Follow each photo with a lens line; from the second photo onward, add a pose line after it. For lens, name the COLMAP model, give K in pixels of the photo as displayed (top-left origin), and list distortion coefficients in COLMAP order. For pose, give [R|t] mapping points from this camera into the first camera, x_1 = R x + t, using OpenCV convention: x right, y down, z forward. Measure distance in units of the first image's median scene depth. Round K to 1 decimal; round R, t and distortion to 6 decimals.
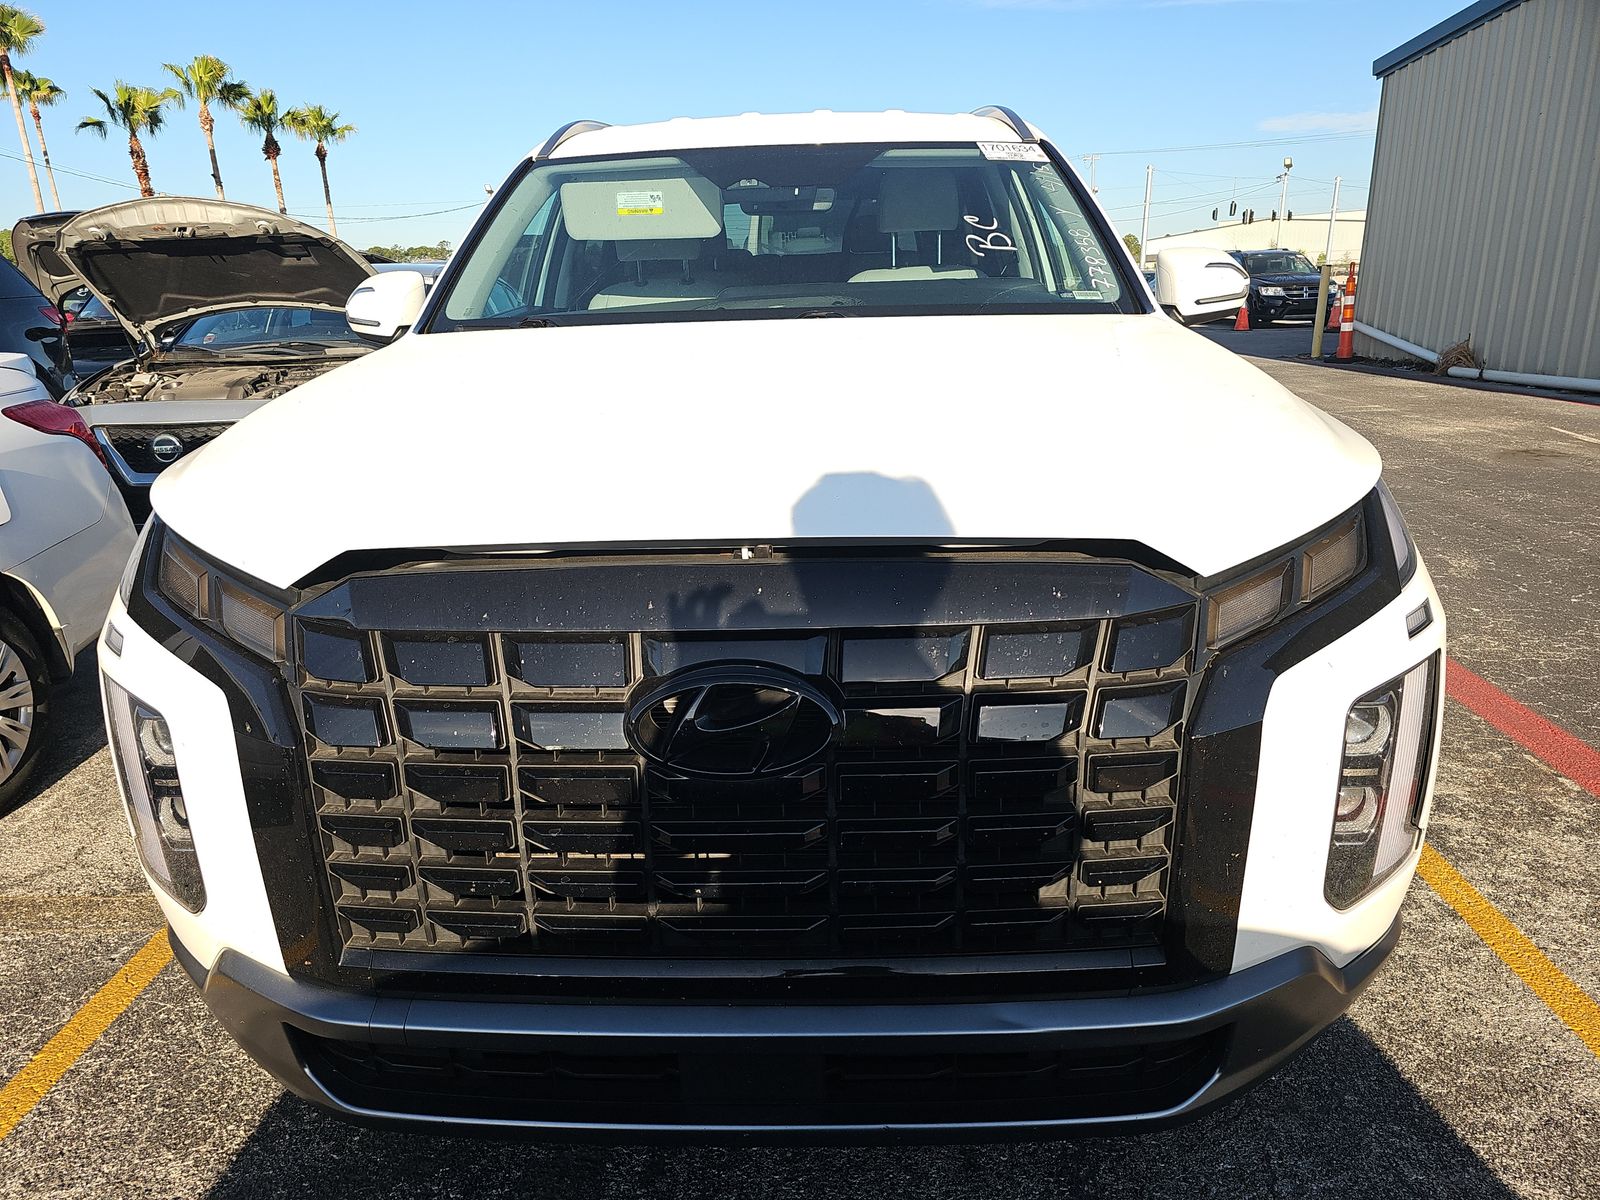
lens RADIAL K [[1037.5, 0, 800.0], [0, 1037.5, 600.0], [0, 0, 1]] dist [0.004769, 0.001667]
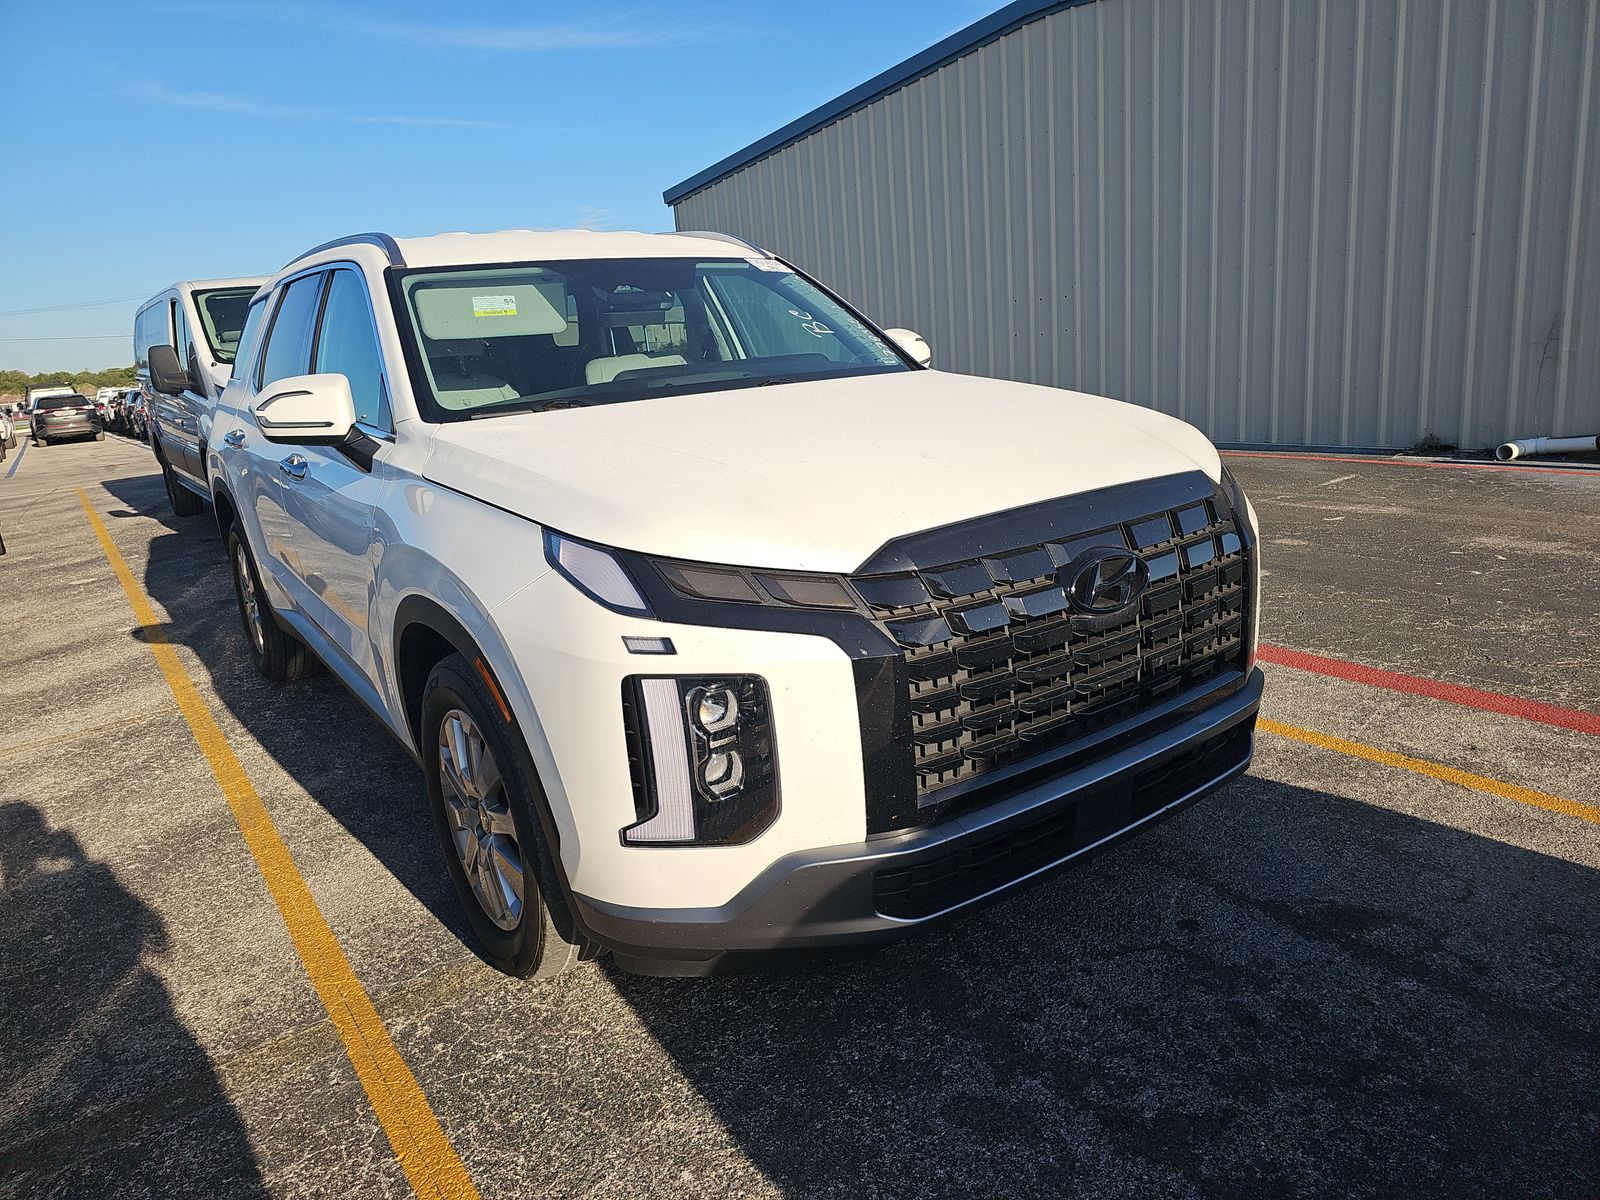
lens RADIAL K [[1057.7, 0, 798.1], [0, 1057.7, 588.0], [0, 0, 1]] dist [0.000295, 0.000122]
pose [[0.789706, -0.171638, 0.588986, -0.649019], [0.233245, 0.971971, -0.029487, 0.026386], [-0.567416, 0.160664, 0.807605, -0.066761]]
